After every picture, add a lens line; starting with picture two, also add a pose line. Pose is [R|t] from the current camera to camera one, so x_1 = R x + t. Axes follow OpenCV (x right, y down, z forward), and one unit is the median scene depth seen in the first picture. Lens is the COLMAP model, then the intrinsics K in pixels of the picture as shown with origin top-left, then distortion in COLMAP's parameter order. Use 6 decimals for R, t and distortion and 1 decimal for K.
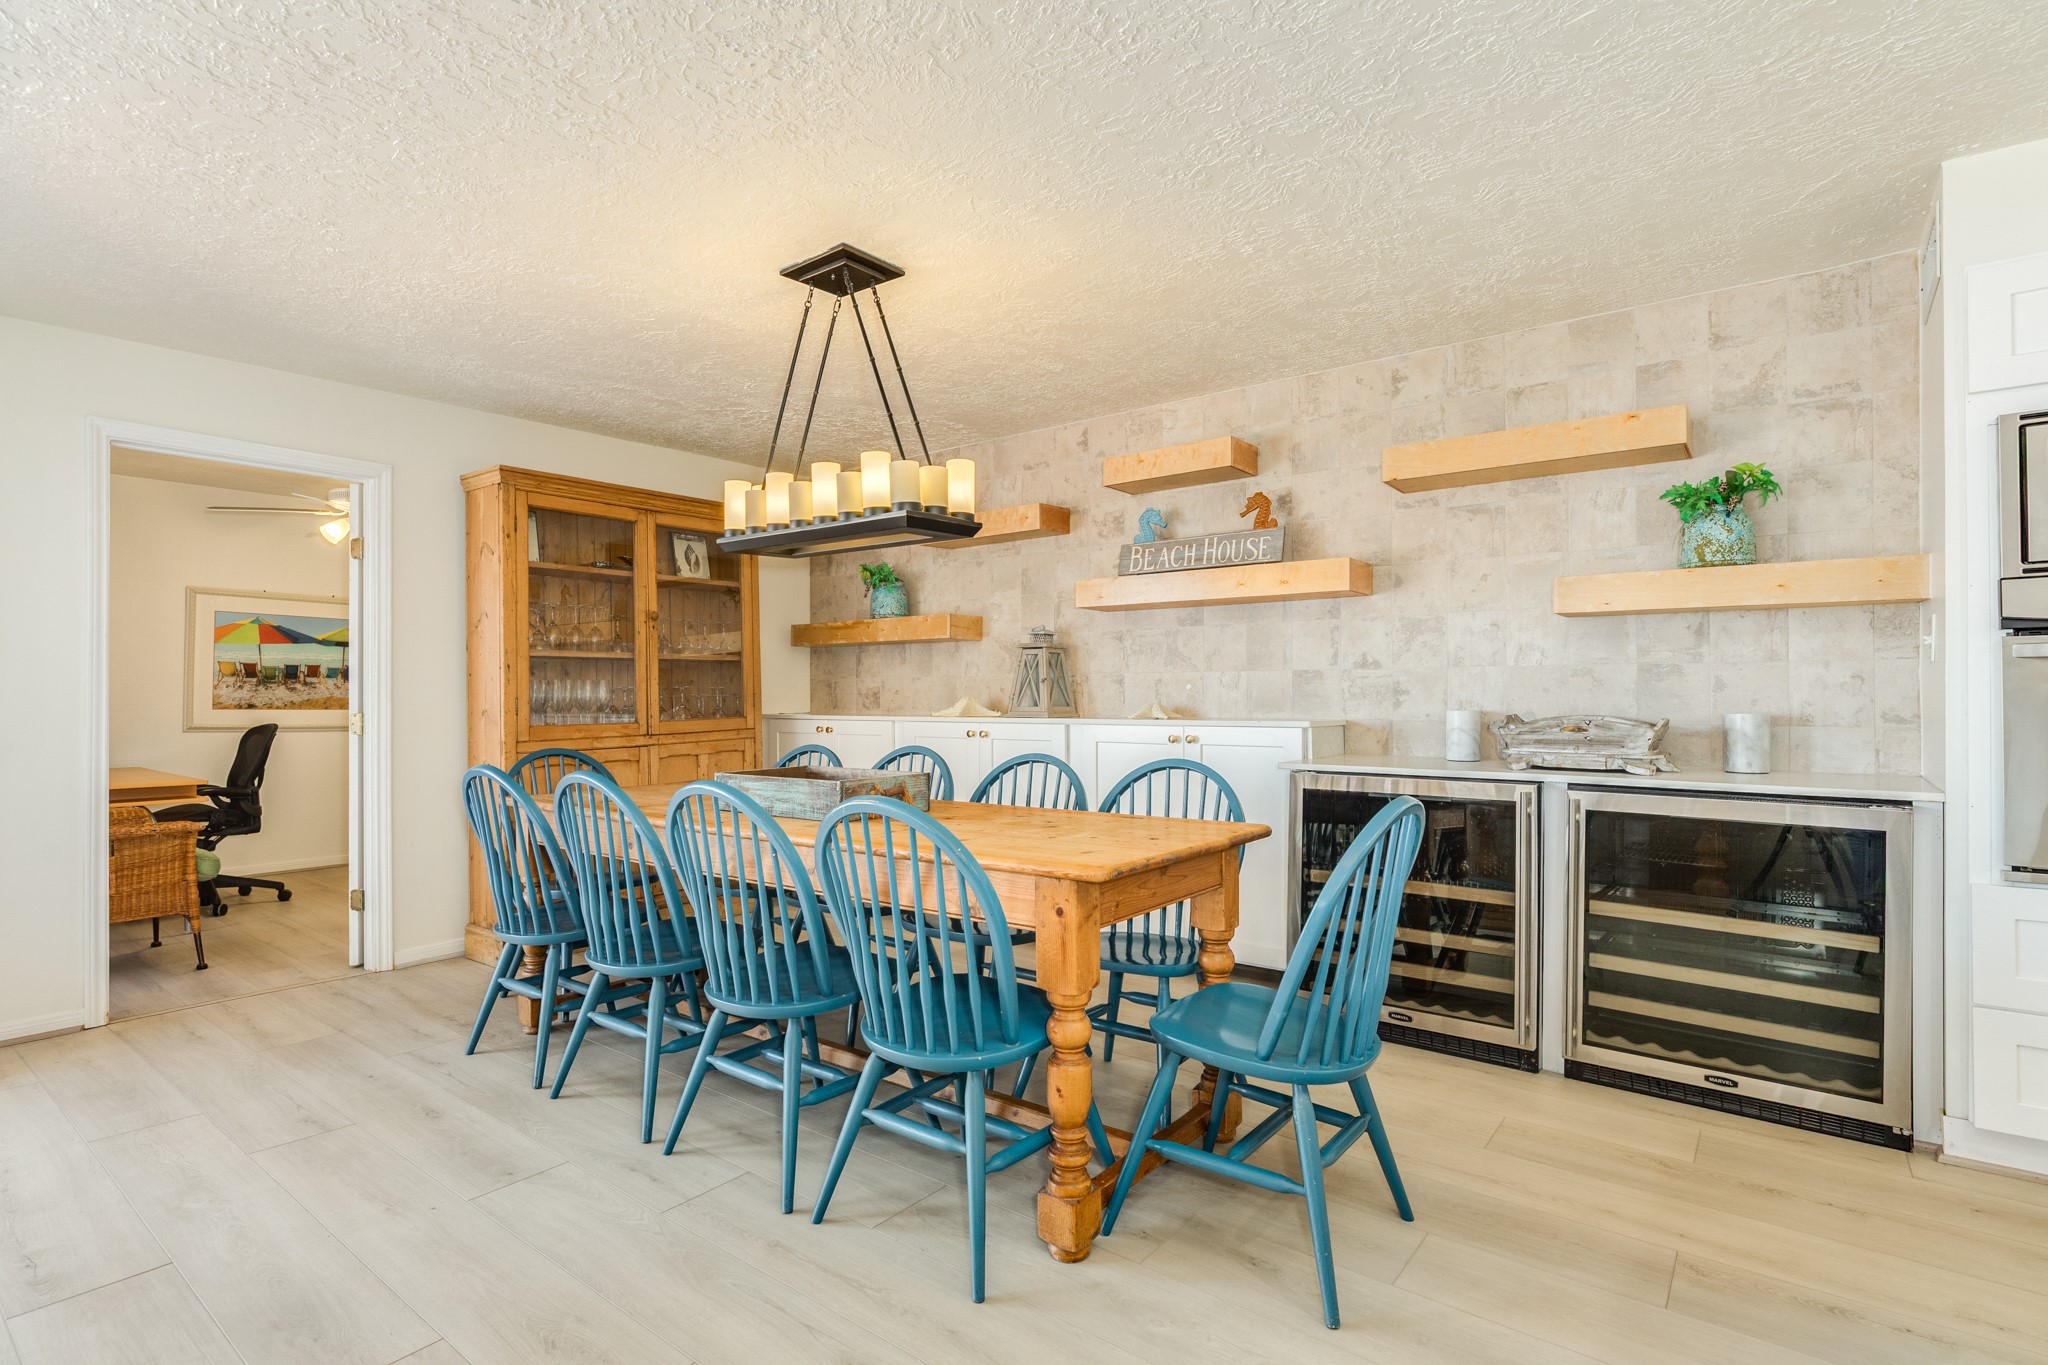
lens RADIAL K [[975.7, 0, 1026.7], [0, 975.7, 690.4], [0, 0, 1]] dist [-0.010141, 0.001951]
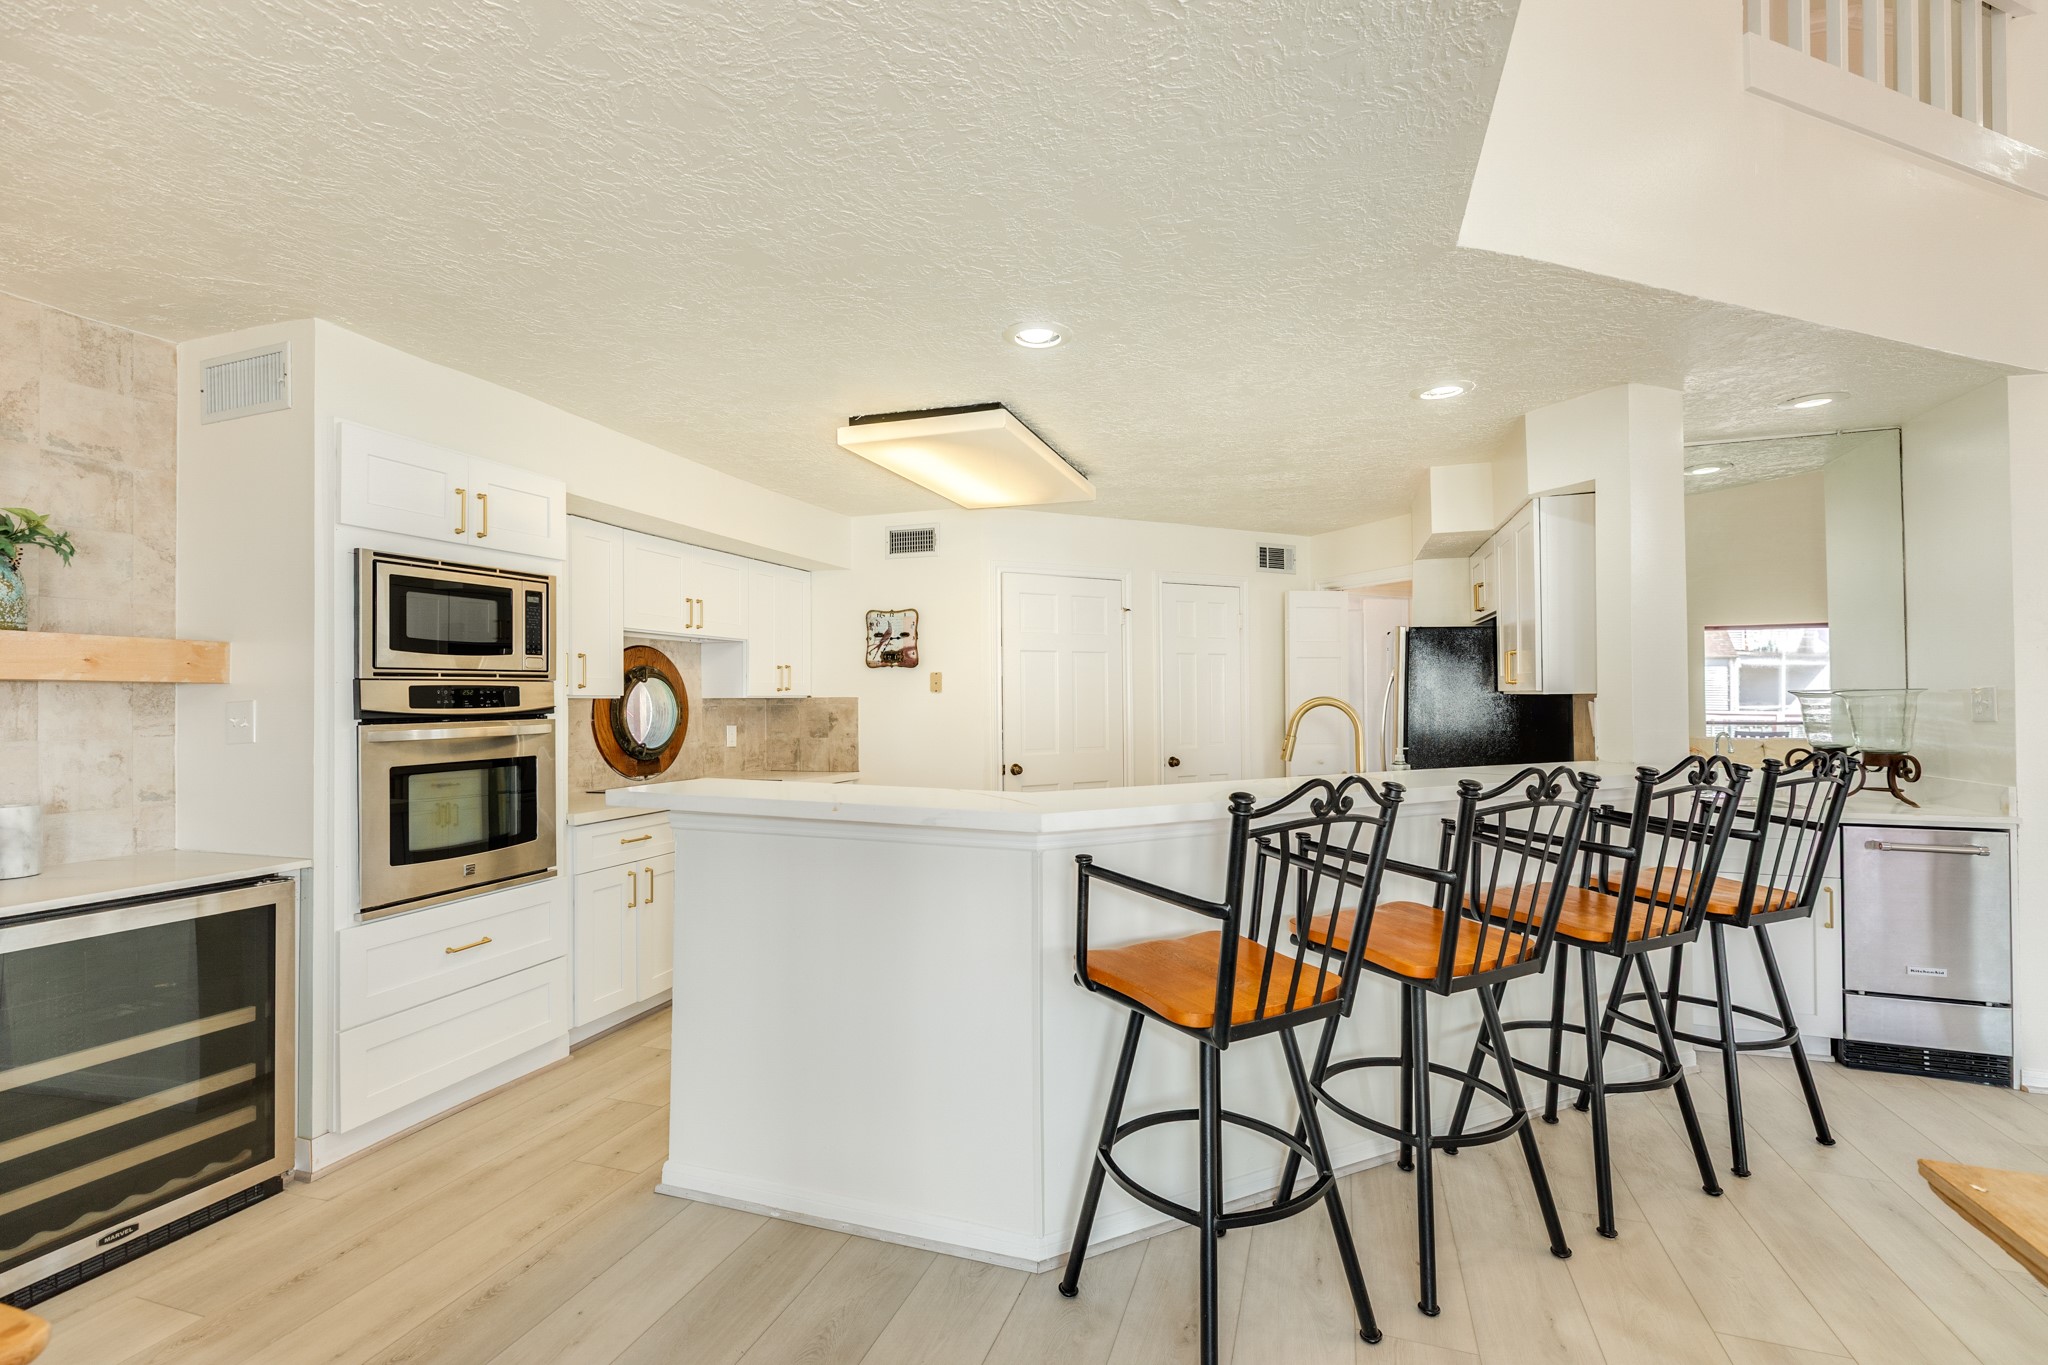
lens RADIAL K [[905.3, 0, 1023.5], [0, 905.3, 687.3], [0, 0, 1]] dist [0.001584, -0.000669]
pose [[-0.327879, 0.017986, 0.944548, -0.224402], [0.005564, 0.999838, -0.017108, -0.047855], [-0.944703, -0.000354, -0.327926, 0.344092]]
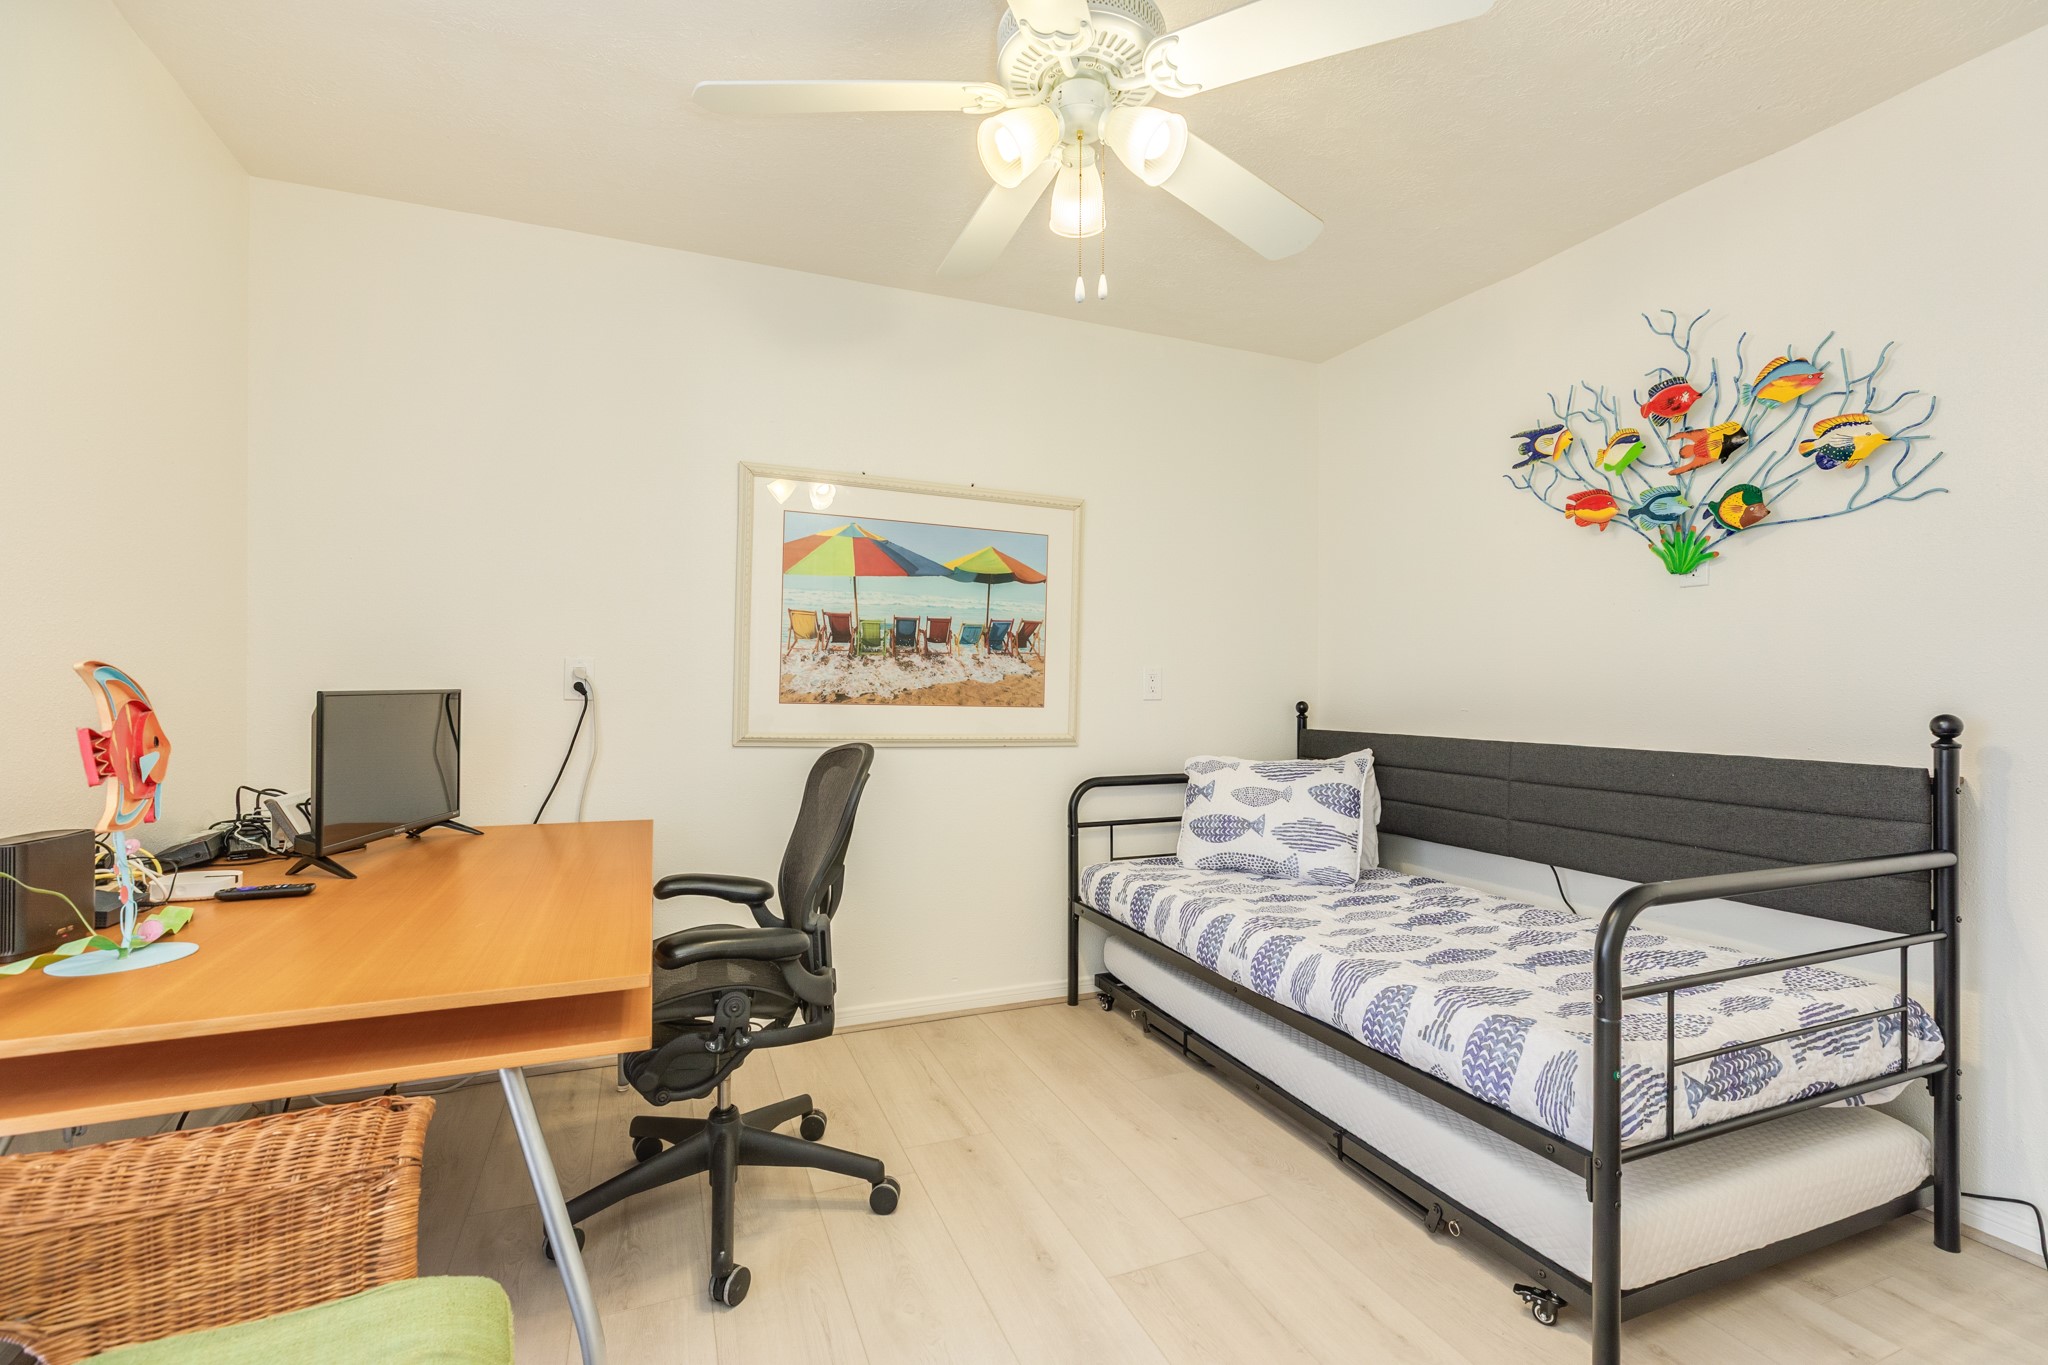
lens RADIAL K [[905.3, 0, 1026.7], [0, 905.3, 685.2], [0, 0, 1]] dist [0.001584, -0.000669]
pose [[0.865014, 0.003066, -0.501738, -0.804669], [-0.003612, 0.999993, -0.000116, 0.015746], [0.501734, 0.001913, 0.865020, 1.077321]]
